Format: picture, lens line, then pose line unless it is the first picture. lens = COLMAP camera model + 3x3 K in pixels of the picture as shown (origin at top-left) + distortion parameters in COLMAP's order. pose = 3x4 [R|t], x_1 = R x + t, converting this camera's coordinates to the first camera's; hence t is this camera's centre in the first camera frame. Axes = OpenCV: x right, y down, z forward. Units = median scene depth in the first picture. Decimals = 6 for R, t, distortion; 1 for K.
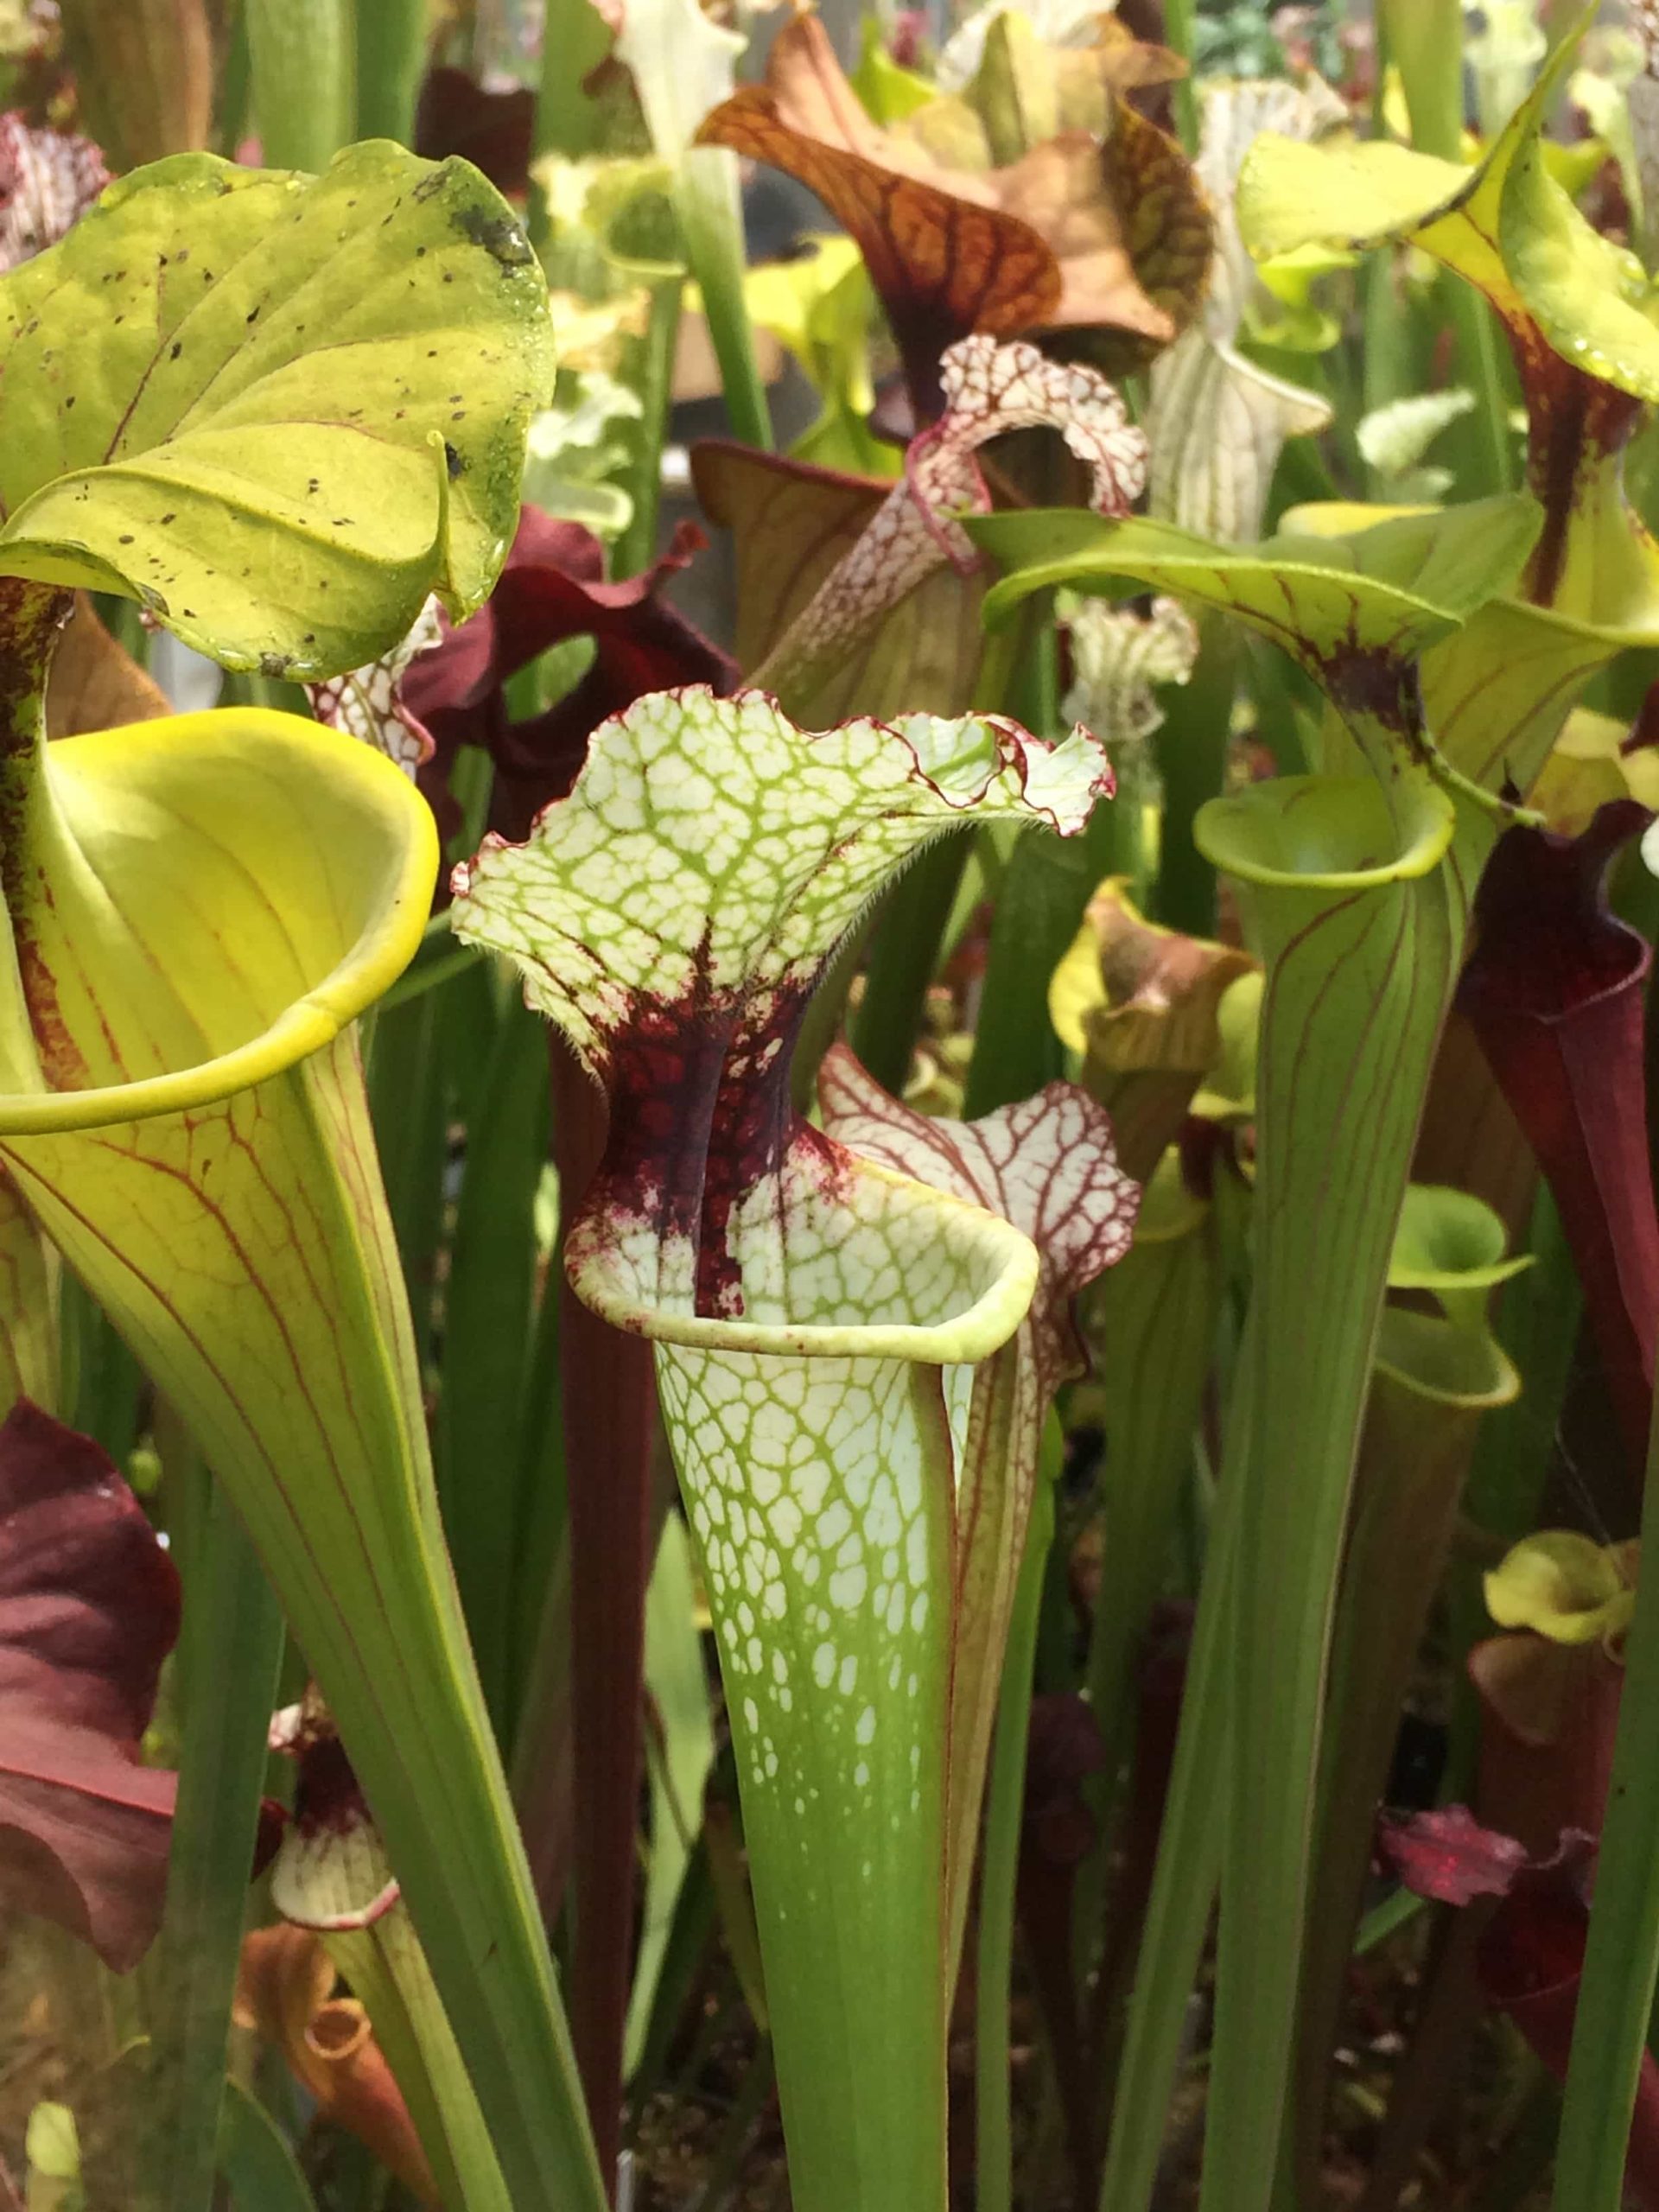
lens RADIAL K [[3485.4, 0, 827.8], [0, 3485.4, 1104.9], [0, 0, 1]] dist [0.025349, 0.000000]
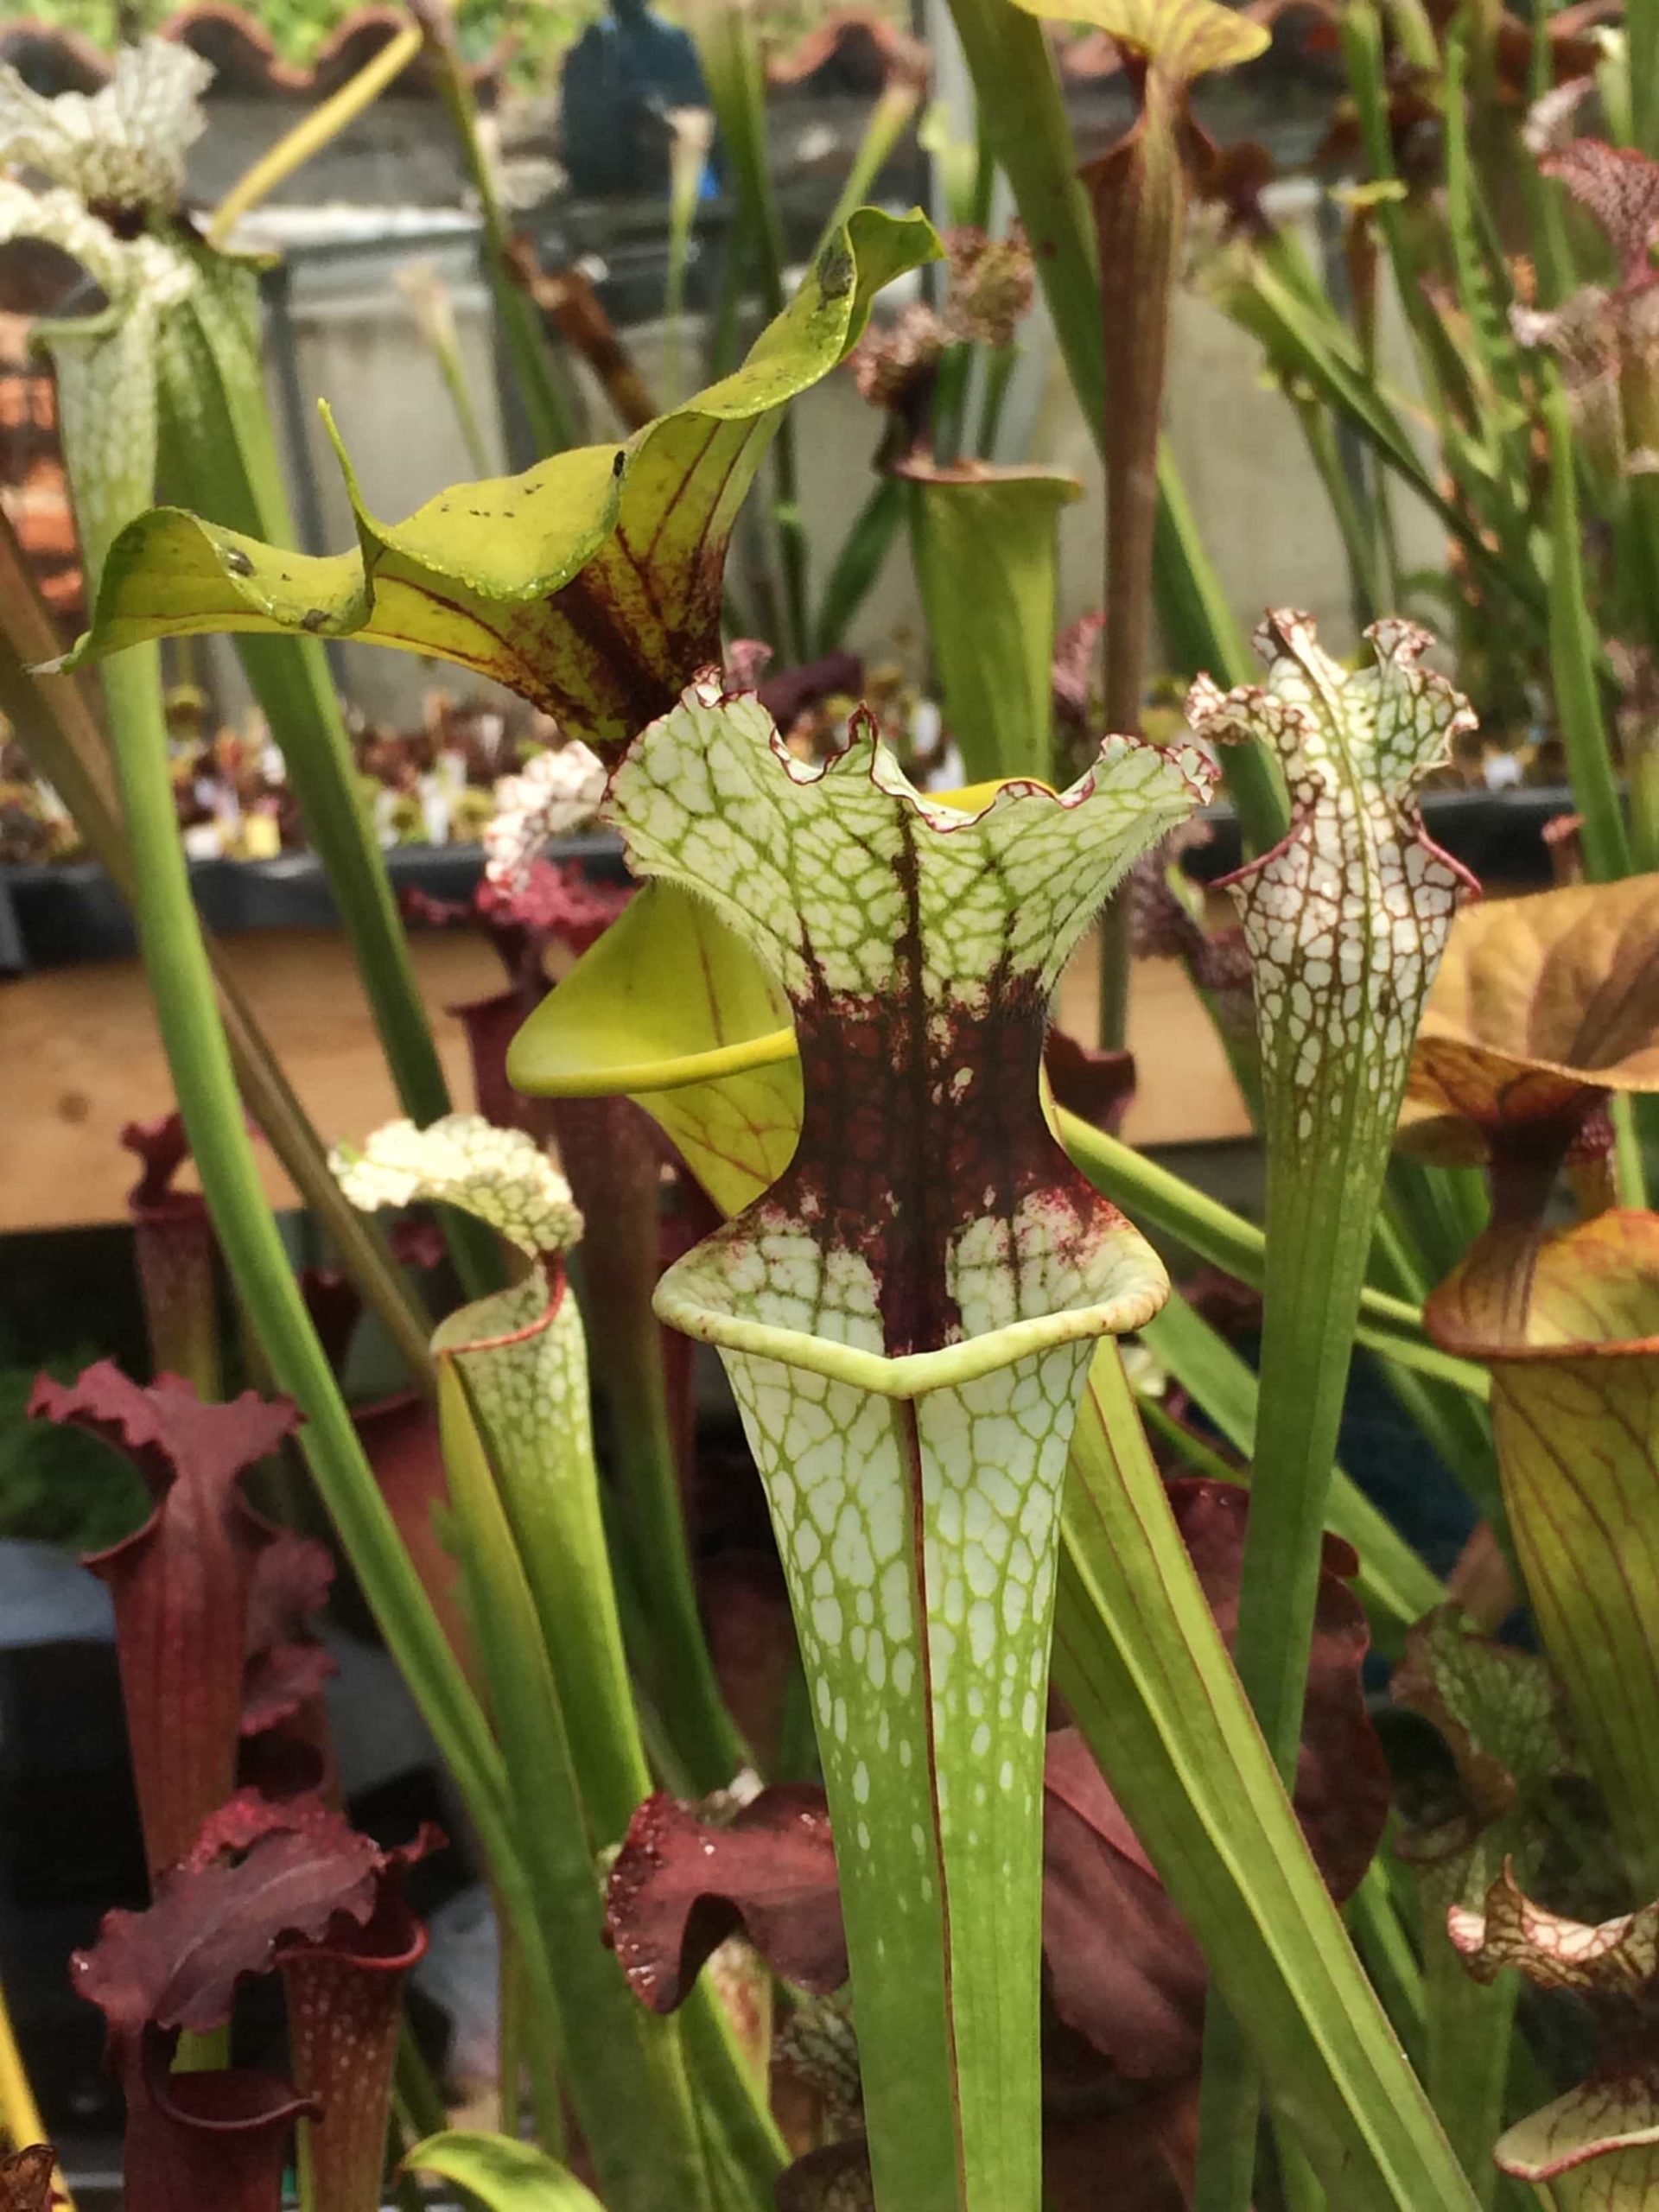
lens RADIAL K [[3485.4, 0, 827.7], [0, 3485.4, 1106.7], [0, 0, 1]] dist [0.025349, 0.000000]
pose [[0.632866, 0.101428, -0.767589, 0.720434], [-0.188109, 0.981821, -0.025357, 0.023775], [0.751063, 0.160438, 0.640441, 0.359430]]
